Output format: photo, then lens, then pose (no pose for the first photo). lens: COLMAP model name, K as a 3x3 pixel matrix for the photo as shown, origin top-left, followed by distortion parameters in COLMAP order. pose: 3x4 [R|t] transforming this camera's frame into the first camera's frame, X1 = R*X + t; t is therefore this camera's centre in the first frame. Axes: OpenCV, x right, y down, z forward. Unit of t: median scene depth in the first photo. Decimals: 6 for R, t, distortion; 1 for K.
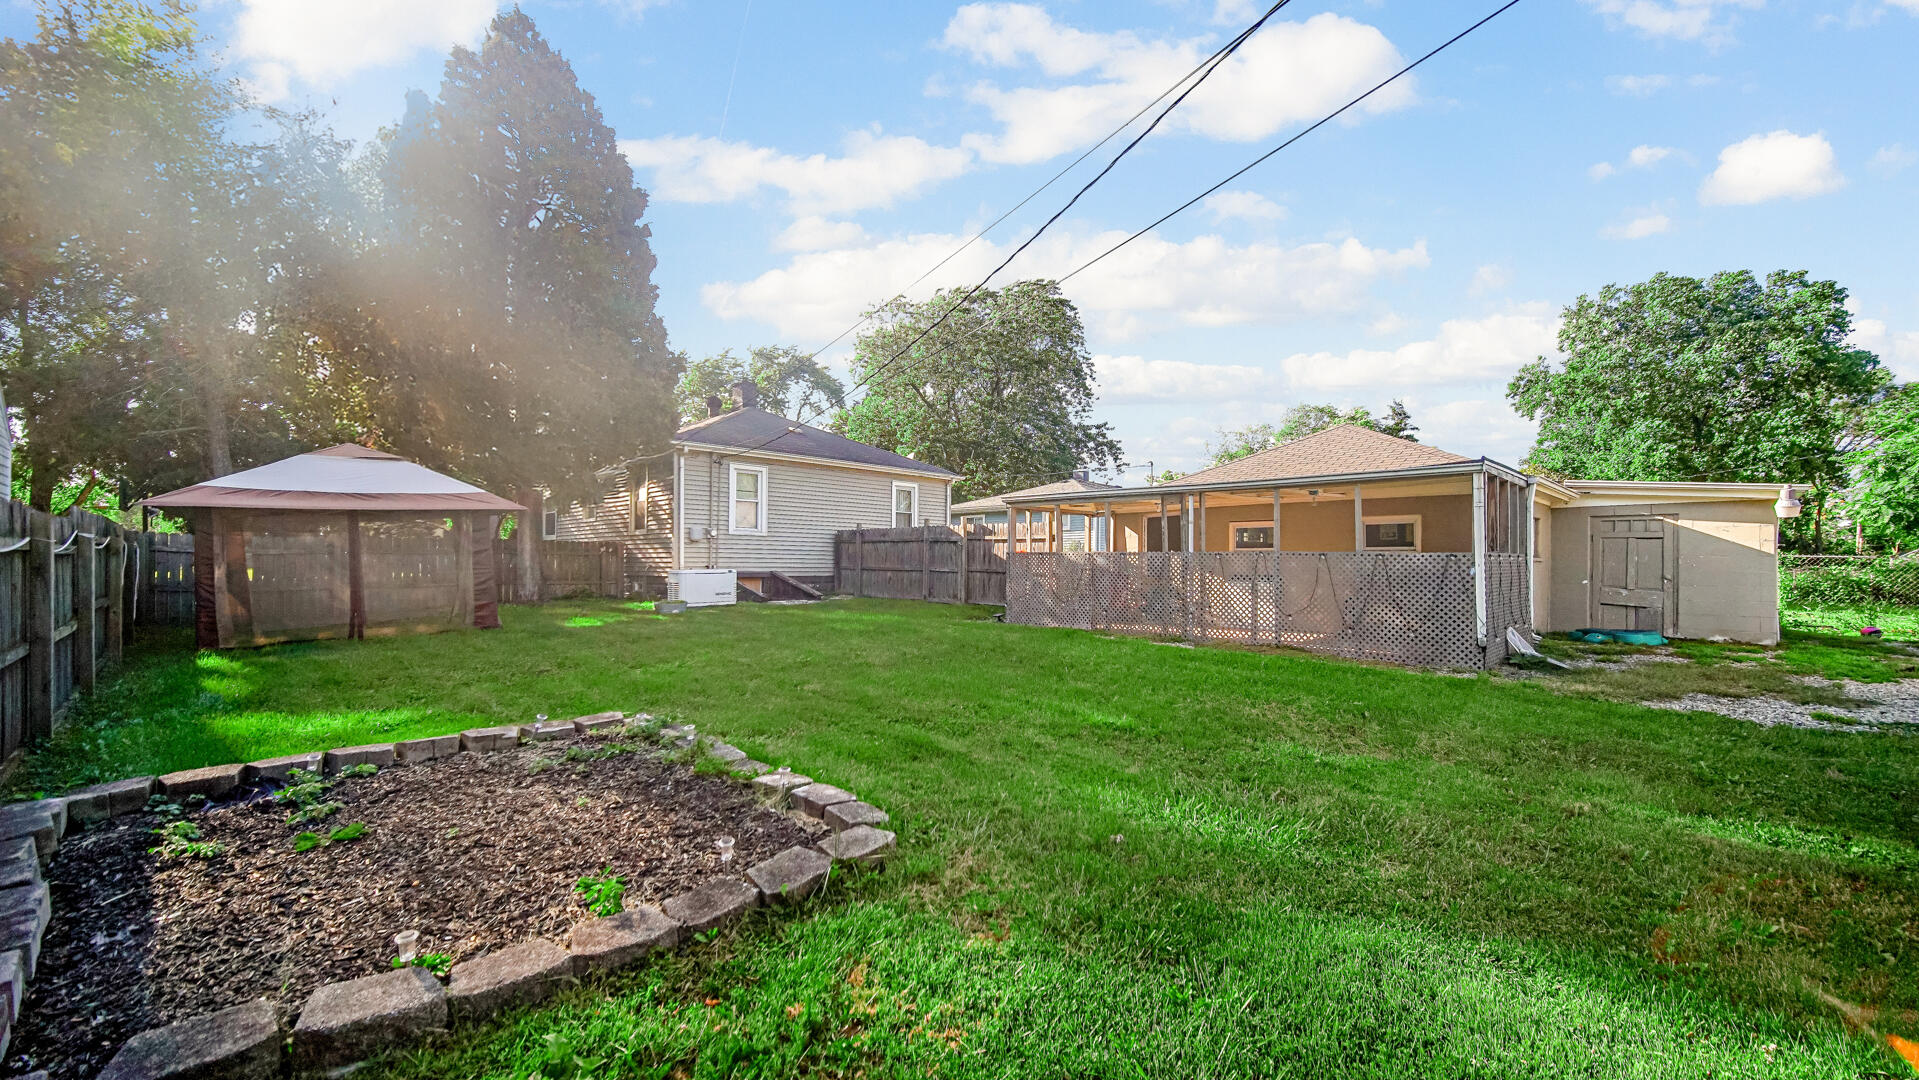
lens RADIAL K [[778.0, 0, 960.9], [0, 778.0, 529.4], [0, 0, 1]] dist [-0.001700, -0.000926]
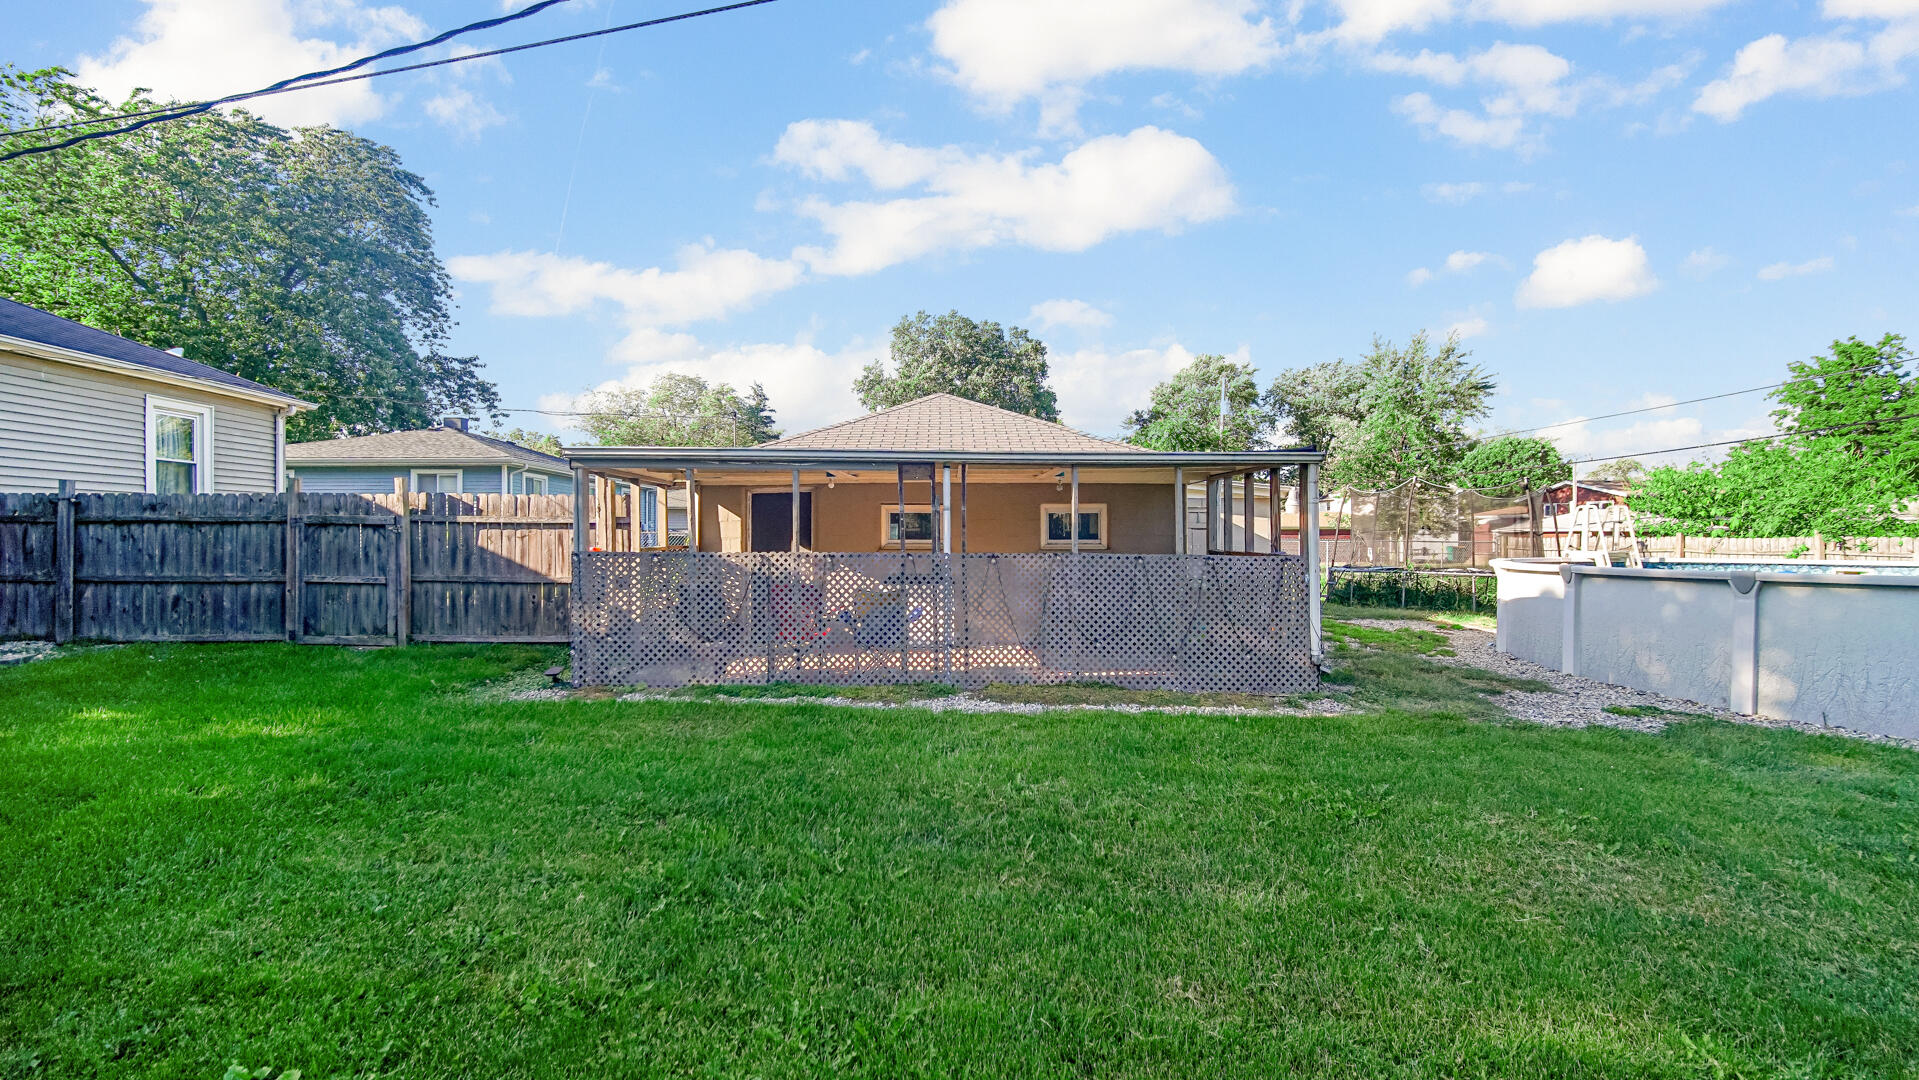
lens RADIAL K [[778.0, 0, 960.9], [0, 778.0, 529.4], [0, 0, 1]] dist [-0.001700, -0.000926]
pose [[0.684564, 0.000190, 0.728953, -0.044013], [-0.027788, 0.999280, 0.025836, -0.002046], [-0.728423, -0.037943, 0.684076, 0.133147]]
